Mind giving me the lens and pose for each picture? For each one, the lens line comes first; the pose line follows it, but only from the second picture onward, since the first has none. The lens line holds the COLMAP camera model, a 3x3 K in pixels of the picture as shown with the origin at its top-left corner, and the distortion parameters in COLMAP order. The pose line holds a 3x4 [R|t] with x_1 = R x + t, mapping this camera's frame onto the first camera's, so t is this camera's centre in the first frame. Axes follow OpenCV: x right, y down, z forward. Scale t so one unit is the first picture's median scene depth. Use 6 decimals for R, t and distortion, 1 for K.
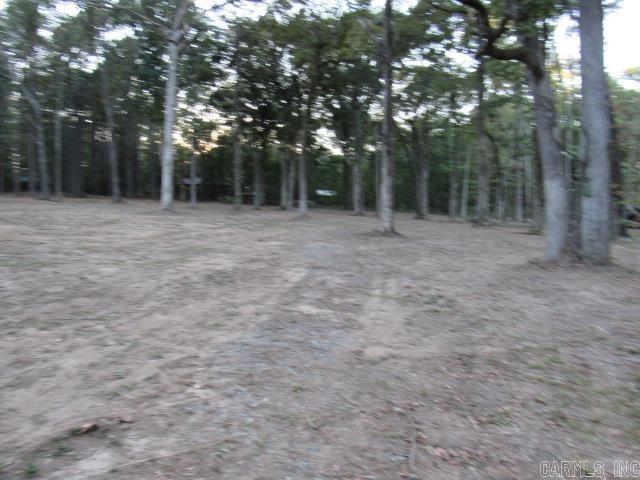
lens RADIAL K [[459.7, 0, 319.5], [0, 459.7, 238.6], [0, 0, 1]] dist [-0.027440, 0.009497]
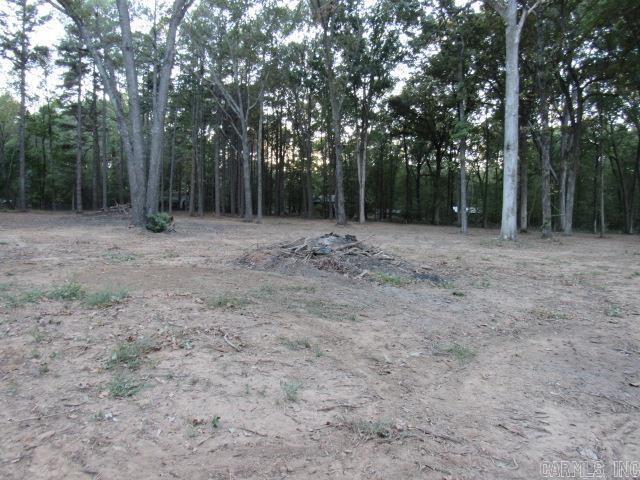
lens RADIAL K [[459.7, 0, 319.3], [0, 459.7, 240.4], [0, 0, 1]] dist [-0.027440, 0.009497]
pose [[0.987365, 0.001956, -0.158450, -1.623538], [-0.006847, 0.999517, -0.030329, -0.122724], [0.158314, 0.031031, 0.986901, 0.818064]]
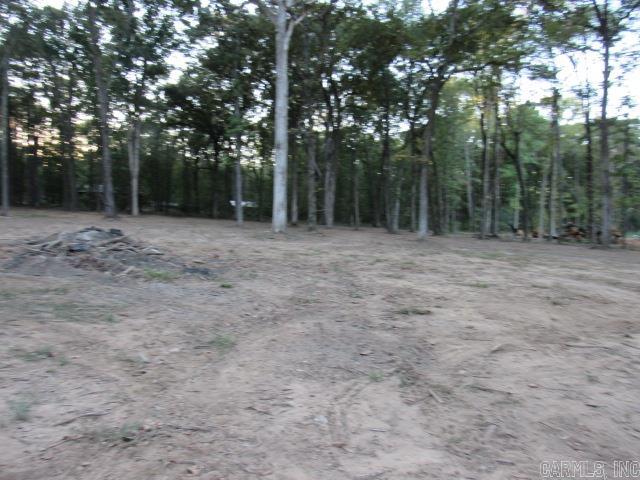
lens RADIAL K [[459.7, 0, 319.6], [0, 459.7, 238.9], [0, 0, 1]] dist [-0.027440, 0.009497]
pose [[0.951589, -0.010352, 0.307199, -1.605415], [0.016388, 0.999720, -0.017076, -0.123009], [-0.306936, 0.021284, 0.951492, 0.813877]]
